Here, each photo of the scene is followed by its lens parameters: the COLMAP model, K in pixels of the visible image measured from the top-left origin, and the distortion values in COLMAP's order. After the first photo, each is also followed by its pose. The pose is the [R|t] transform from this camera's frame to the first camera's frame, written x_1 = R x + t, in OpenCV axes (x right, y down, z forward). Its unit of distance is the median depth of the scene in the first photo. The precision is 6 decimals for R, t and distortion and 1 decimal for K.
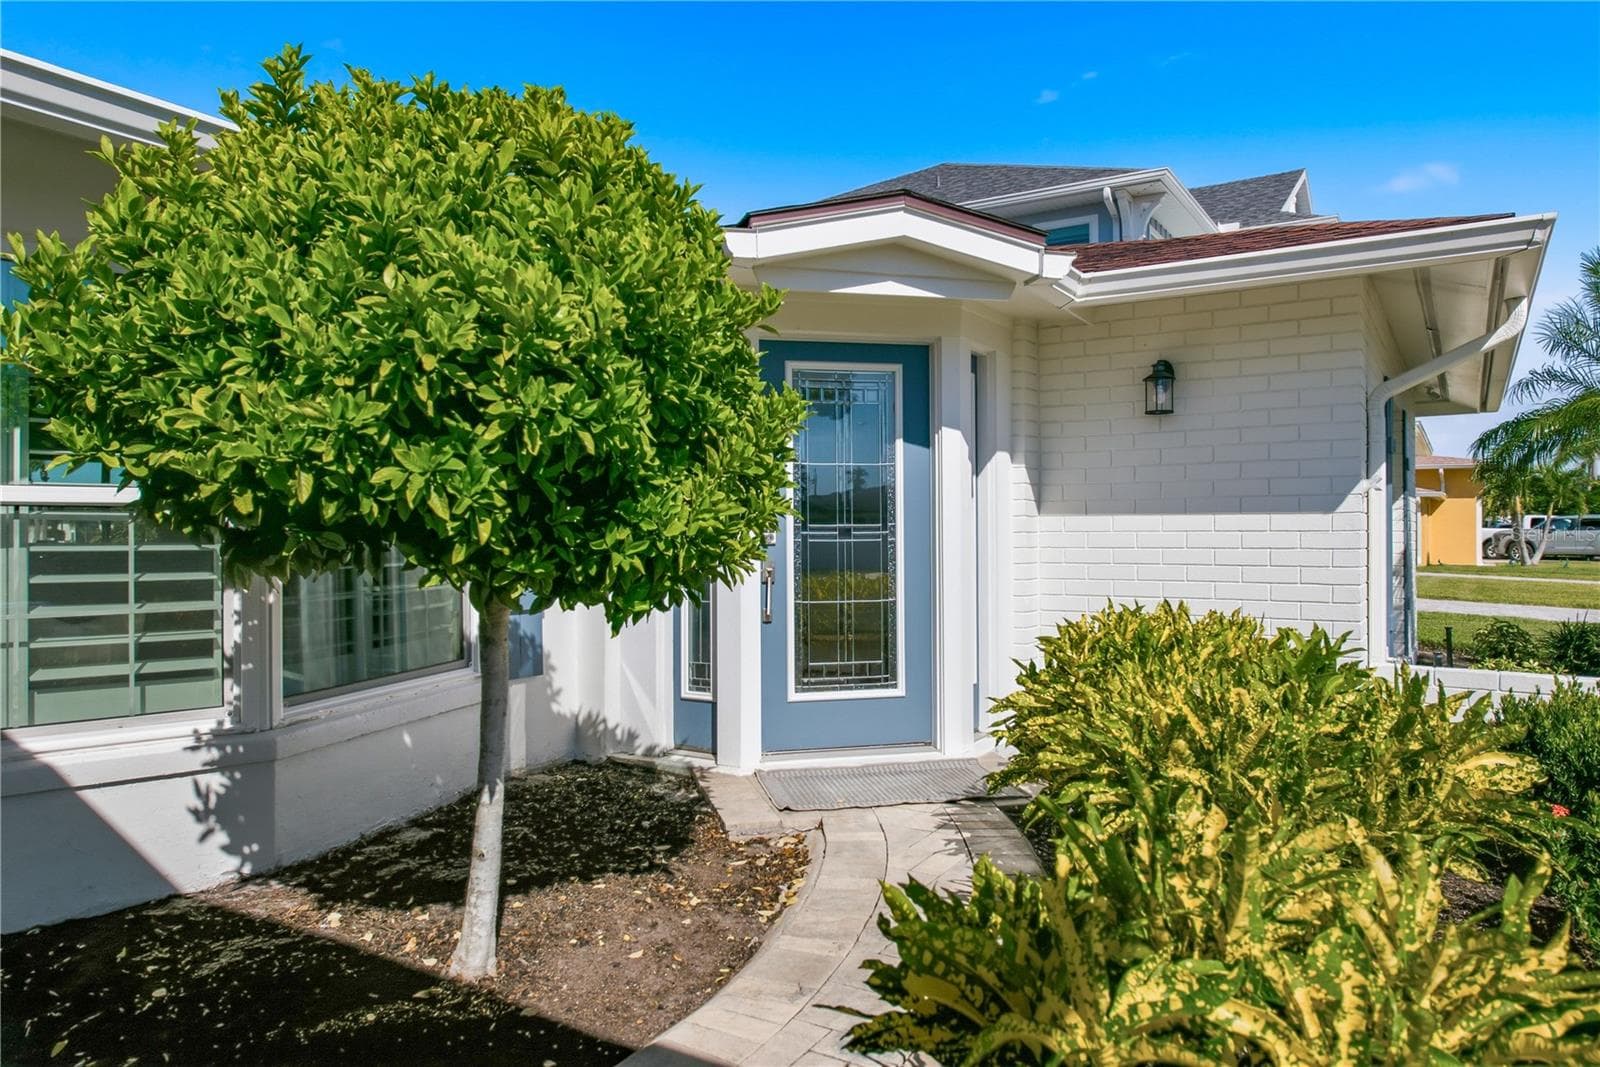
lens RADIAL K [[1036.6, 0, 800.0], [0, 1036.6, 533.5], [0, 0, 1]] dist [0.002958, -0.003260]
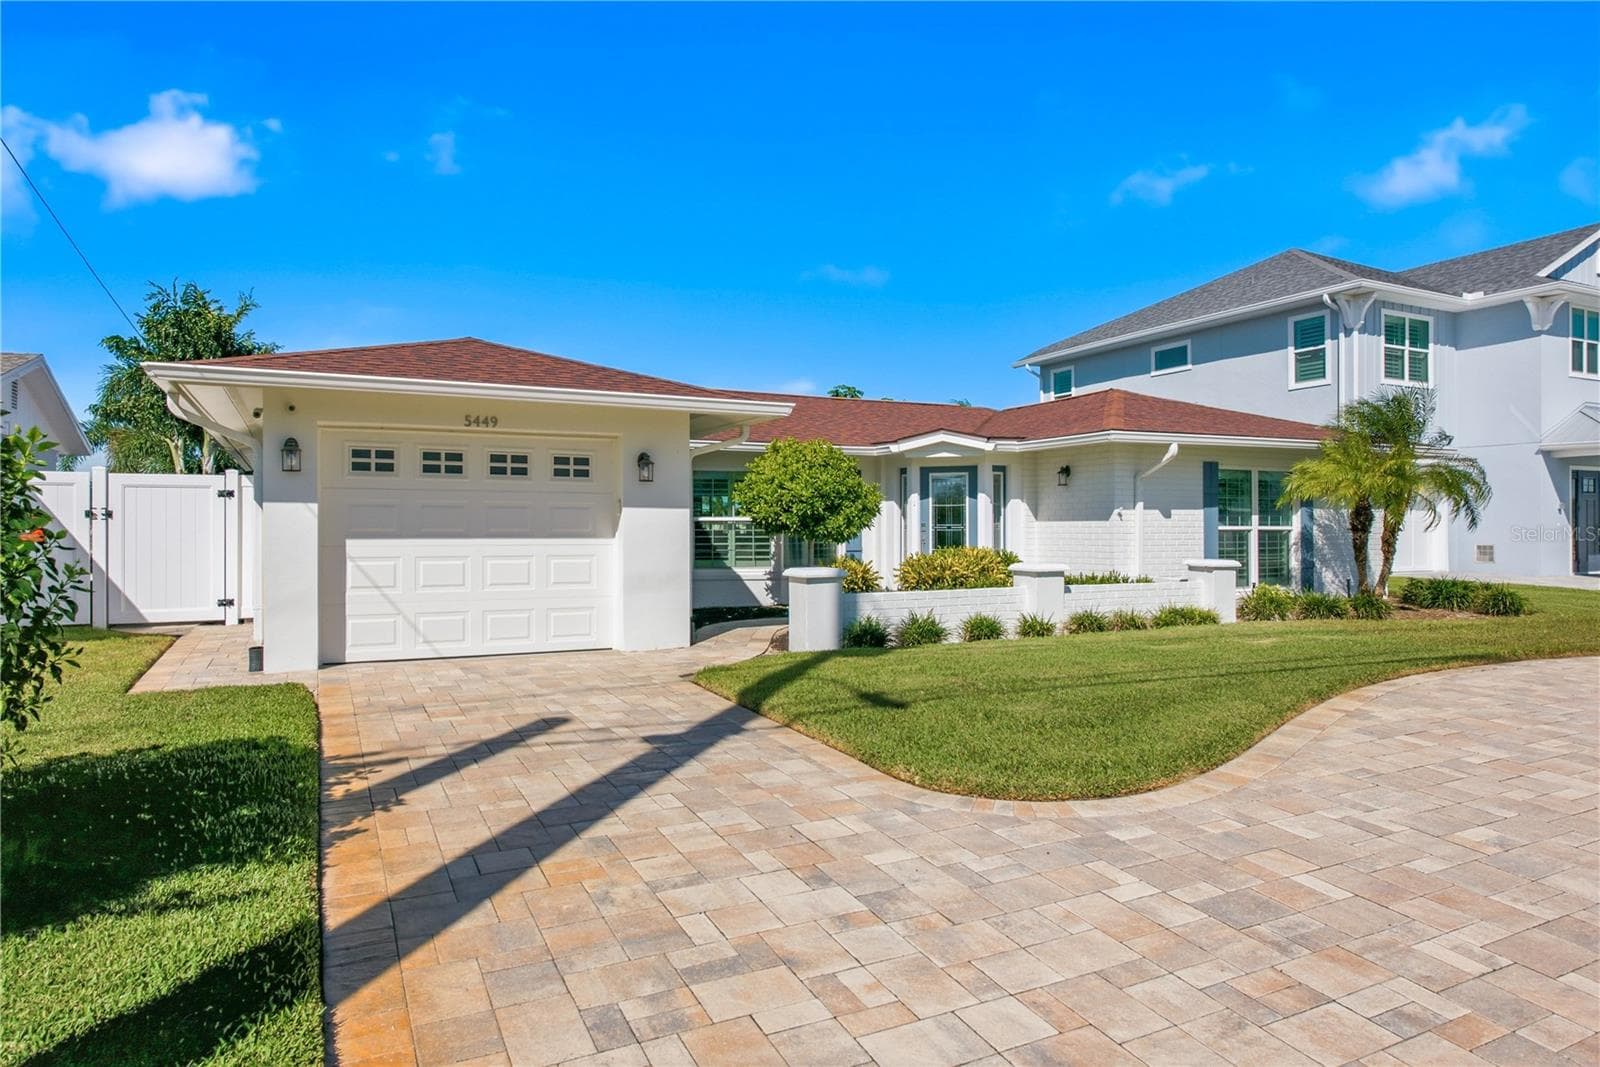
lens RADIAL K [[1036.6, 0, 800.0], [0, 1036.6, 533.5], [0, 0, 1]] dist [0.002958, -0.003260]
pose [[0.847949, 0.009018, -0.530001, 1.839165], [-0.006445, 0.999957, 0.006703, -0.000728], [0.530039, -0.002268, 0.847970, -2.609126]]
